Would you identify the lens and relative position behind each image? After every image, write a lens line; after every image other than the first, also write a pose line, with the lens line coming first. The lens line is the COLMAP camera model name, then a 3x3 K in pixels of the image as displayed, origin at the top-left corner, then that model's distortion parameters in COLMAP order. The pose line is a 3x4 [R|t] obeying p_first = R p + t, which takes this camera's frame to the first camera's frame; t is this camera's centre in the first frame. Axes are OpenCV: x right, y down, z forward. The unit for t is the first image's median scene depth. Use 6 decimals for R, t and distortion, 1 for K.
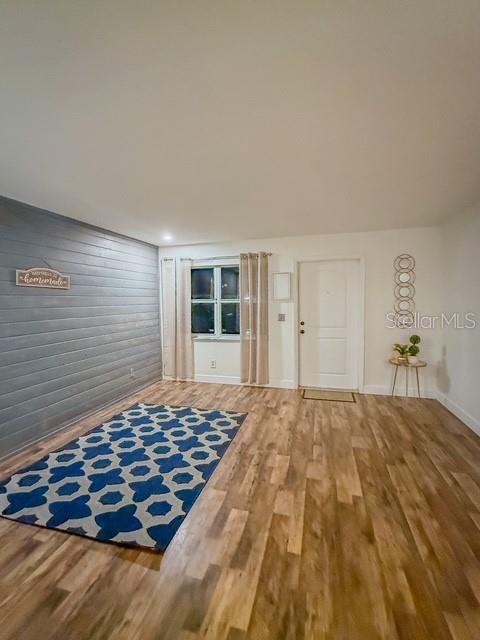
lens RADIAL K [[283.6, 0, 240.0], [0, 283.6, 320.0], [0, 0, 1]] dist [0.000410, -0.000303]
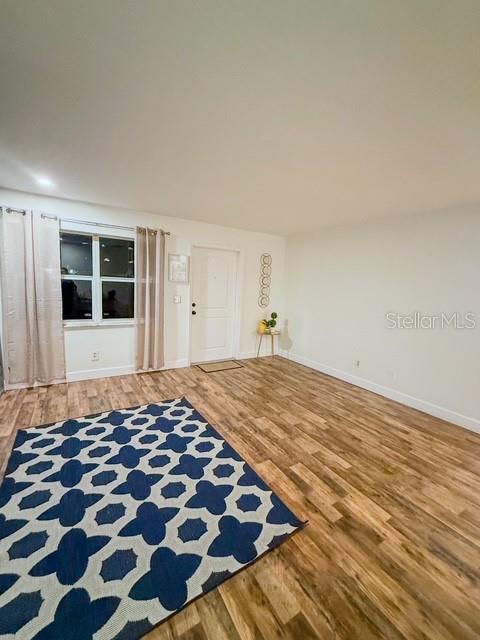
lens RADIAL K [[265.5, 0, 240.0], [0, 265.5, 320.0], [0, 0, 1]] dist [0.000437, -0.000160]
pose [[0.668721, -0.055799, 0.741417, -0.469914], [-0.005838, 0.996755, 0.080282, -0.015032], [-0.743491, -0.058015, 0.666225, 0.226275]]
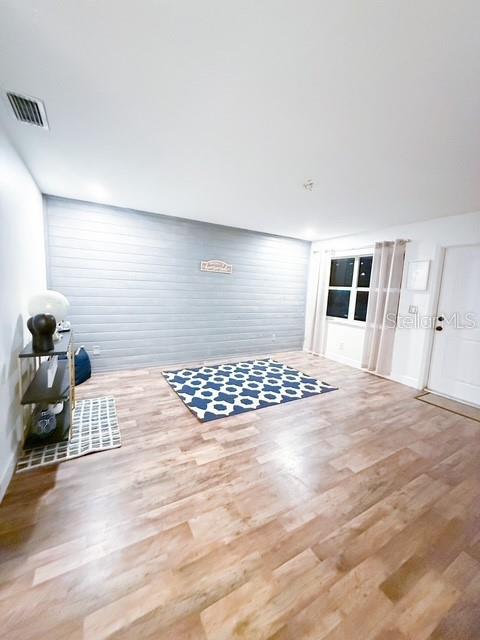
lens RADIAL K [[252.7, 0, 240.0], [0, 252.7, 320.0], [0, 0, 1]] dist [-0.000081, -0.000009]
pose [[0.712620, 0.137959, -0.687852, 0.360905], [-0.106624, 0.990382, 0.088172, 0.014400], [0.693400, 0.010509, 0.720476, 0.014923]]
